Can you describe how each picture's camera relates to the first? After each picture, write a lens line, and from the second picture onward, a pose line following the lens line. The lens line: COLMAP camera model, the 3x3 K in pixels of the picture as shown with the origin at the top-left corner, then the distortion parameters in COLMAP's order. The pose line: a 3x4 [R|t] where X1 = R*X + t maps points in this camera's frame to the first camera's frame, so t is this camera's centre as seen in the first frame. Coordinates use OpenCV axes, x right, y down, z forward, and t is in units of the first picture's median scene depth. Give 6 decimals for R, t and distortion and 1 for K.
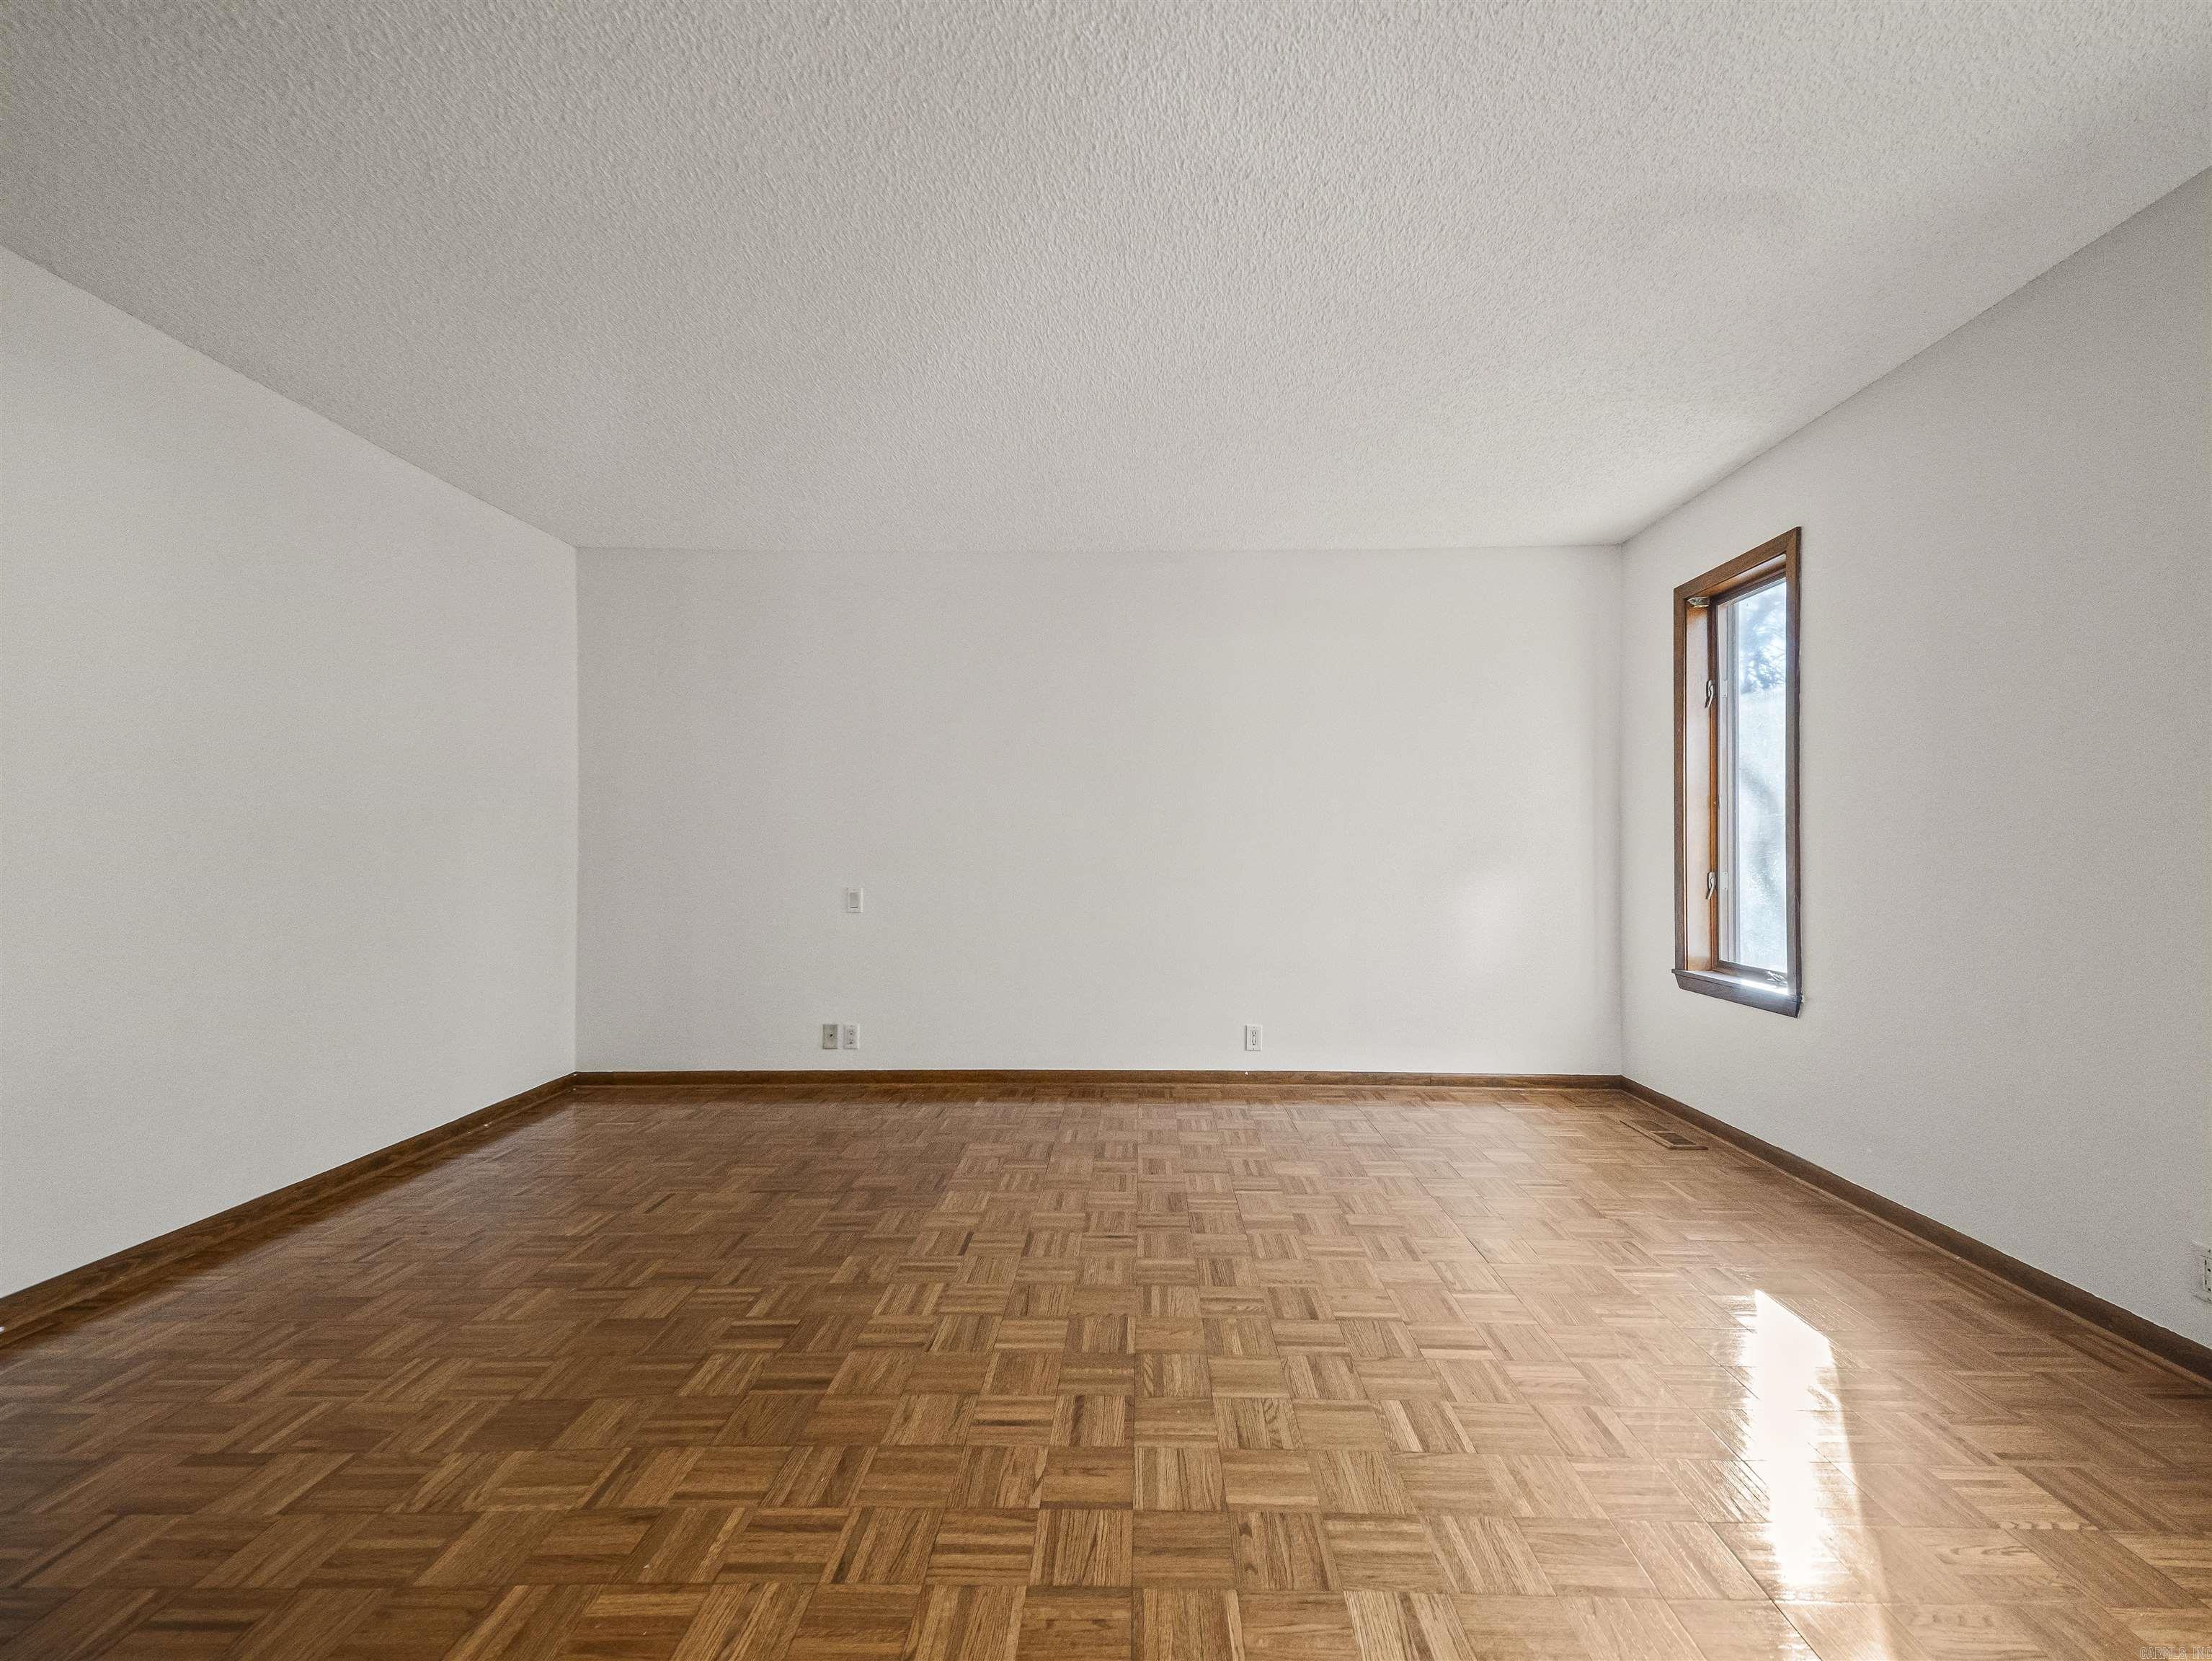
lens RADIAL K [[911.3, 0, 1130.7], [0, 911.3, 844.8], [0, 0, 1]] dist [0.066653, -0.026414]
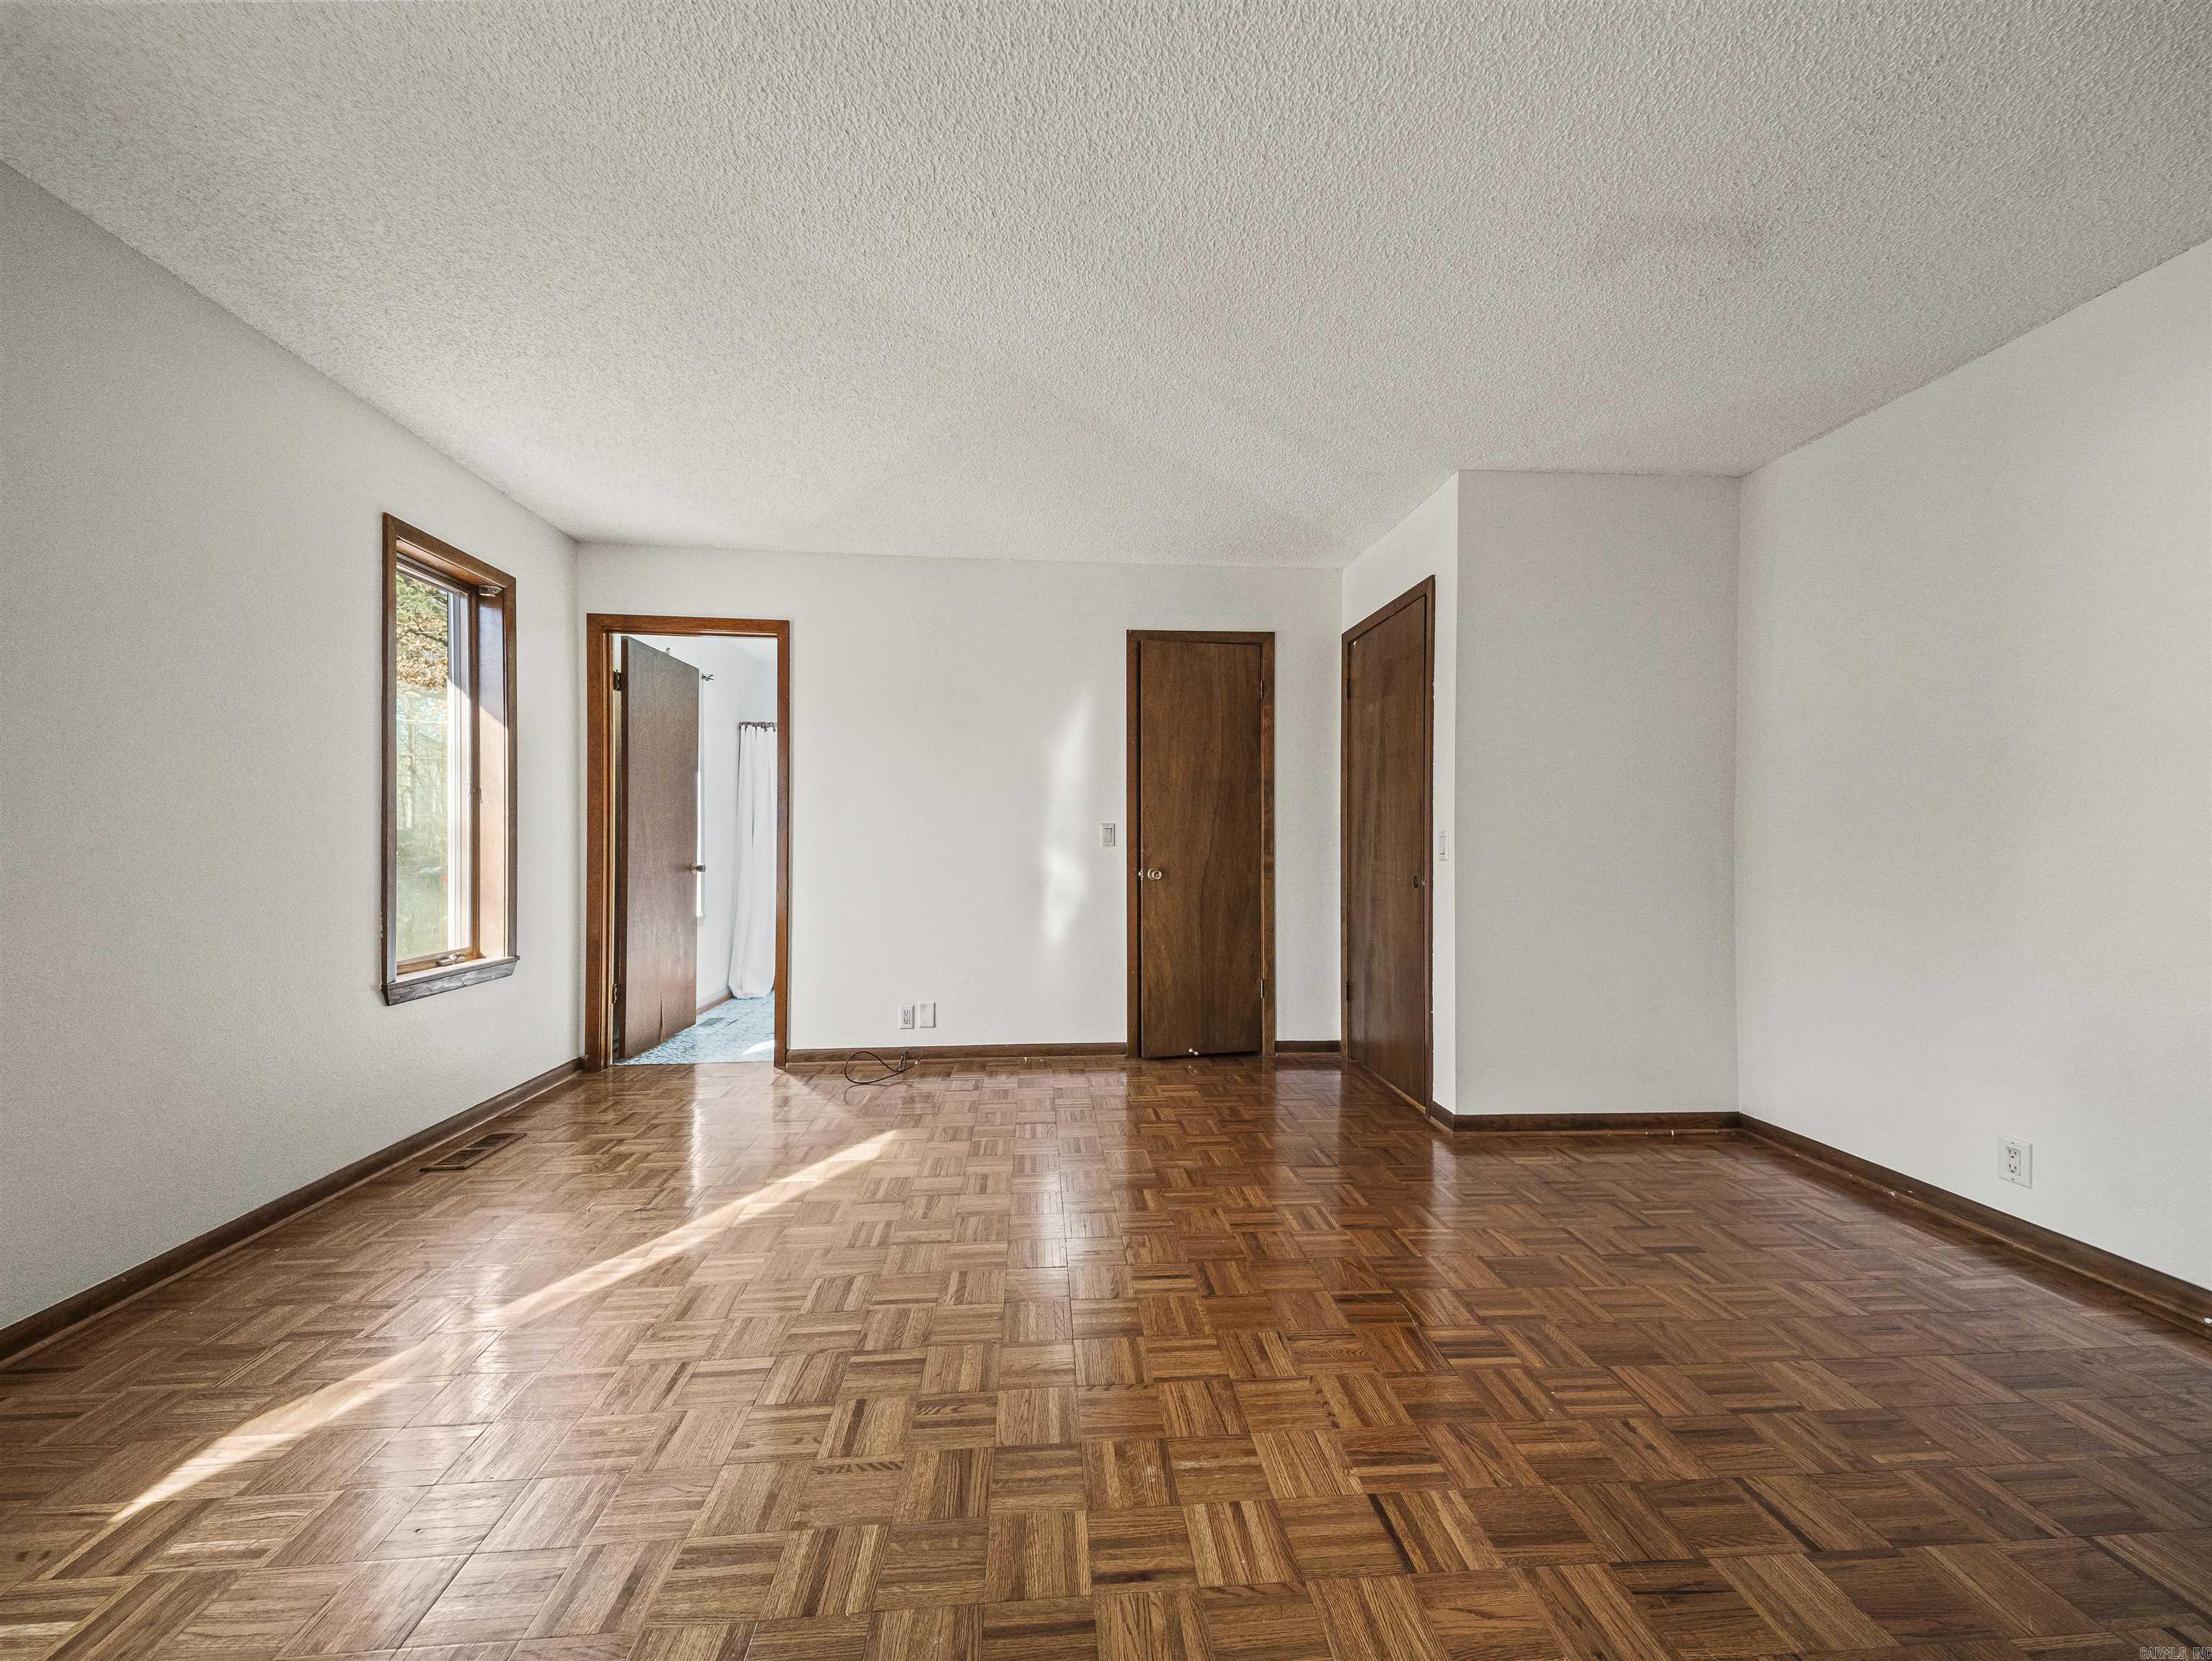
lens RADIAL K [[844.7, 0, 1116.9], [0, 844.7, 839.0], [0, 0, 1]] dist [0.059567, -0.025116]
pose [[-0.993950, -0.006311, -0.109655, 0.038690], [-0.005939, 0.999975, -0.003720, 0.007327], [0.109676, -0.003046, -0.993963, 1.176954]]
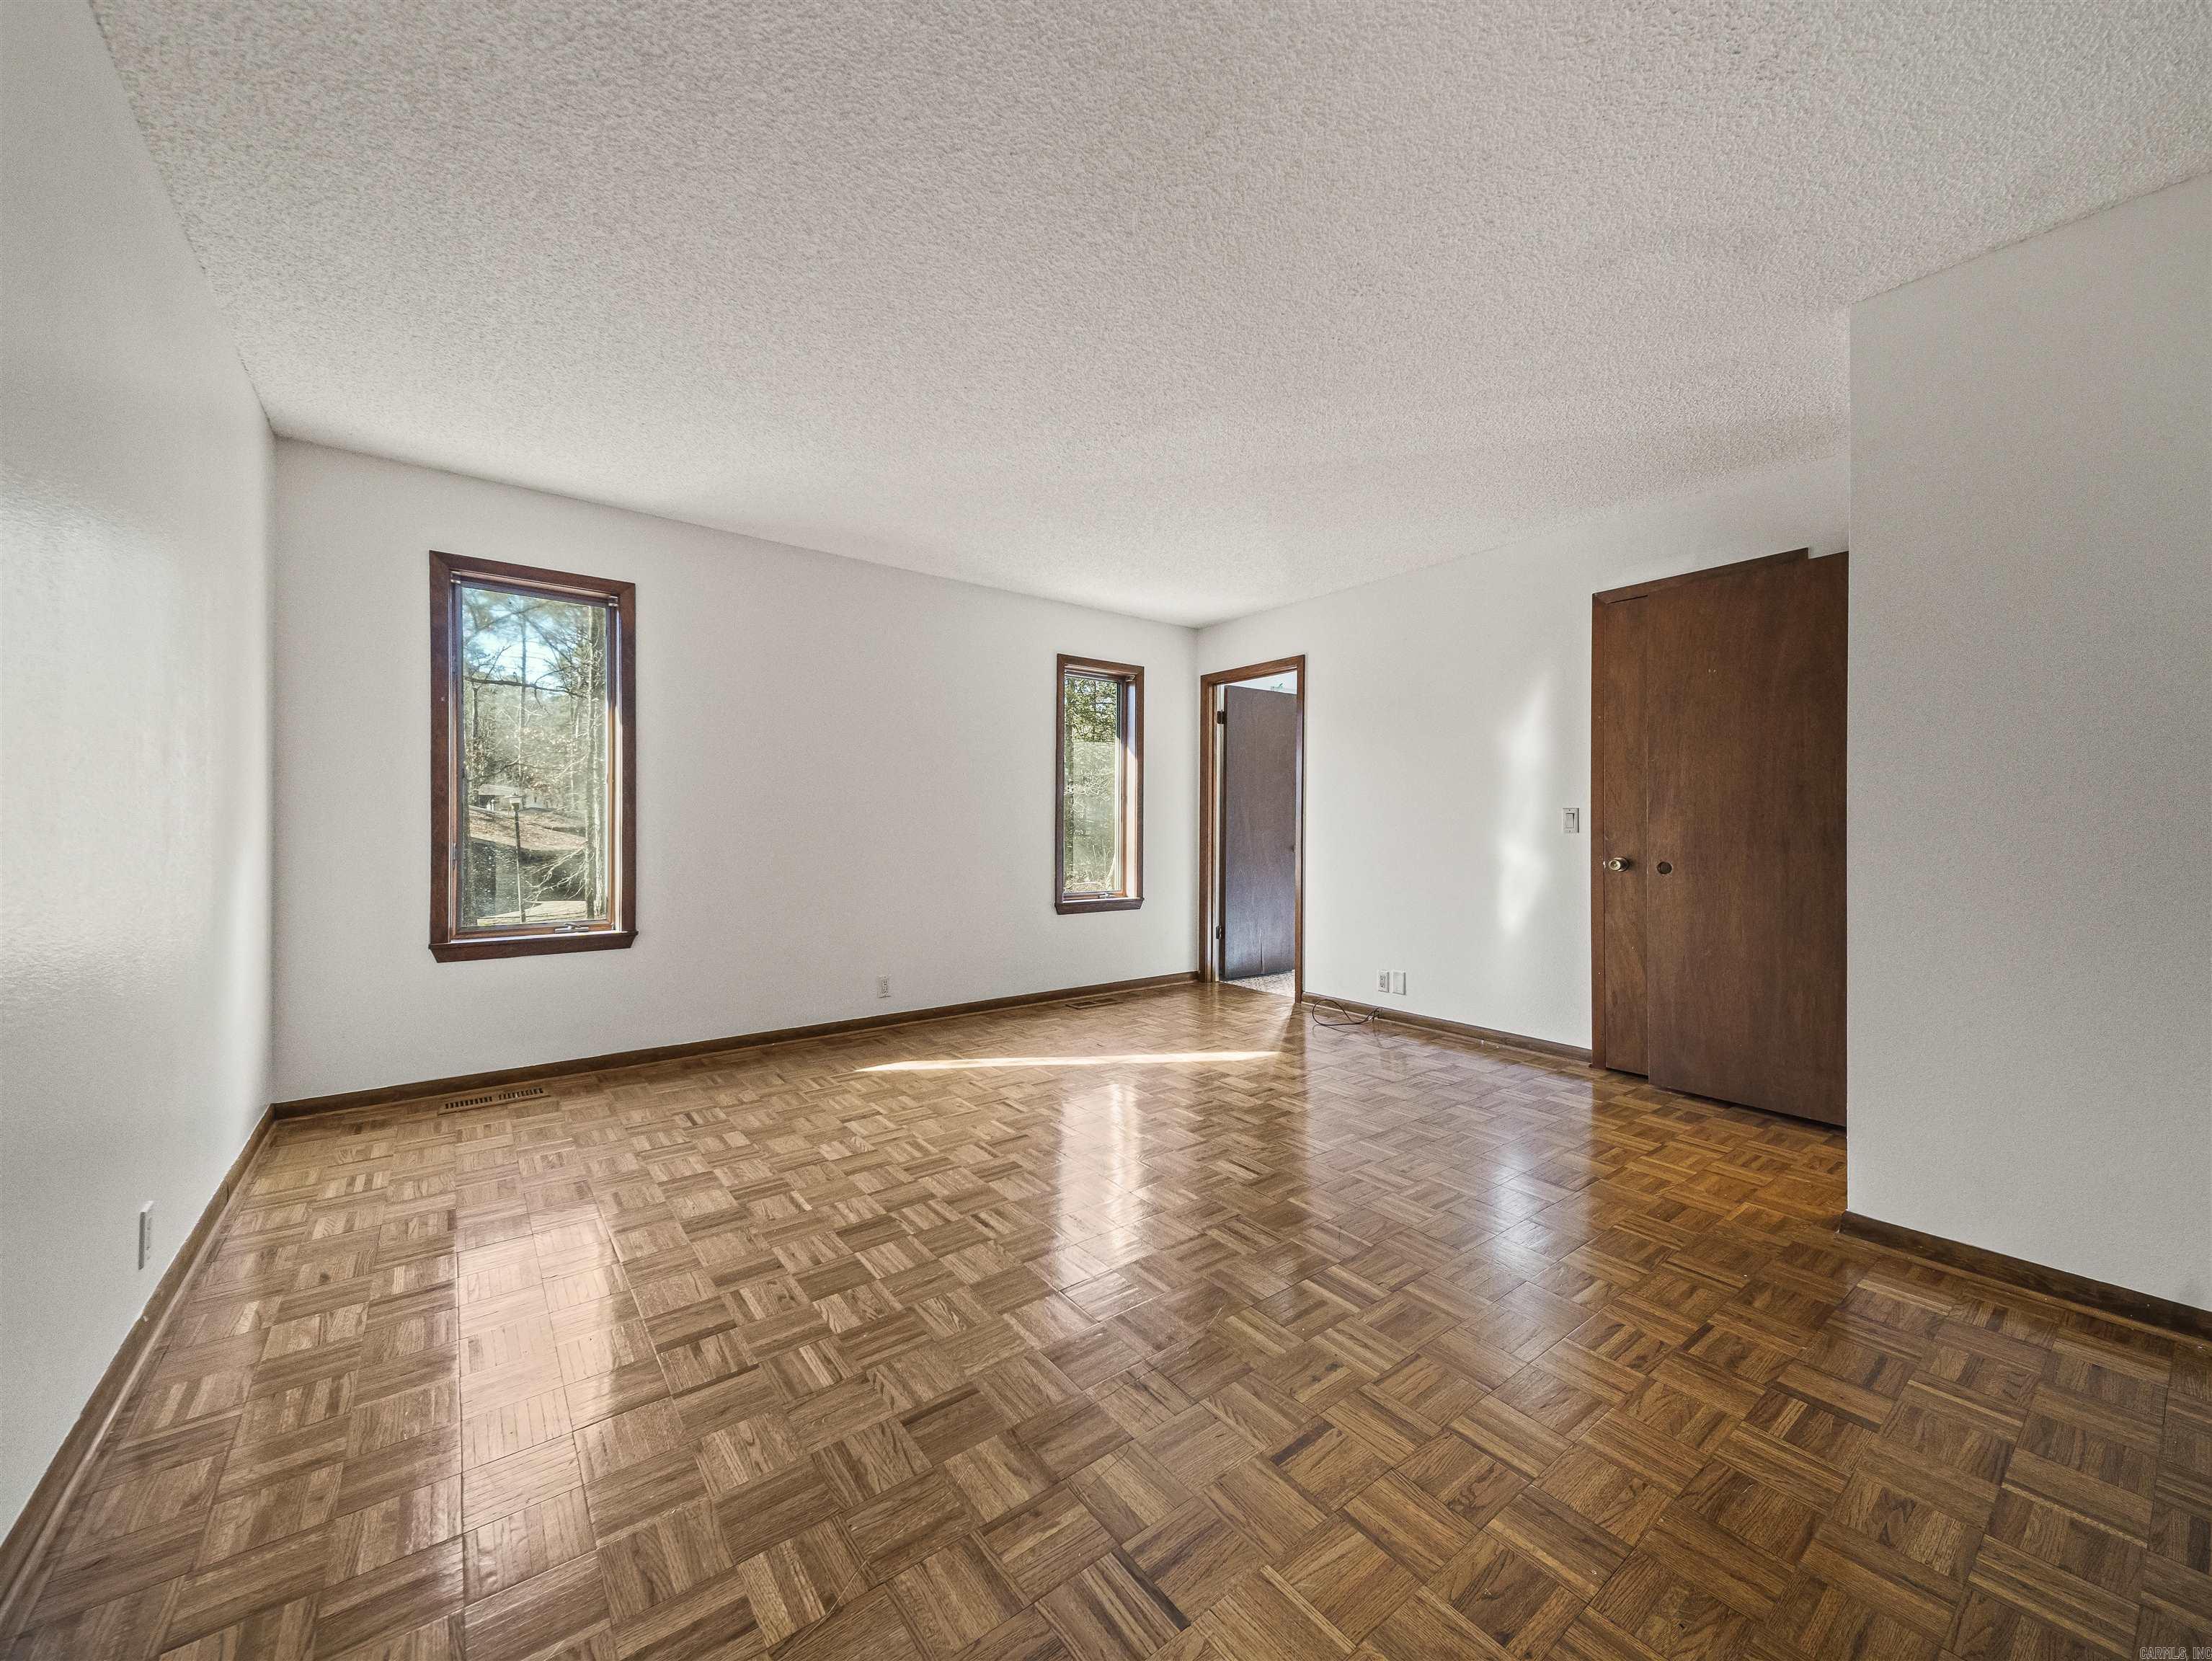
lens RADIAL K [[846.8, 0, 1107.5], [0, 846.8, 817.0], [0, 0, 1]] dist [0.031079, -0.009190]
pose [[-0.621739, 0.005649, 0.783204, -0.628586], [-0.006036, 0.999910, -0.012004, 0.010418], [-0.783201, -0.012191, -0.621649, 1.152223]]
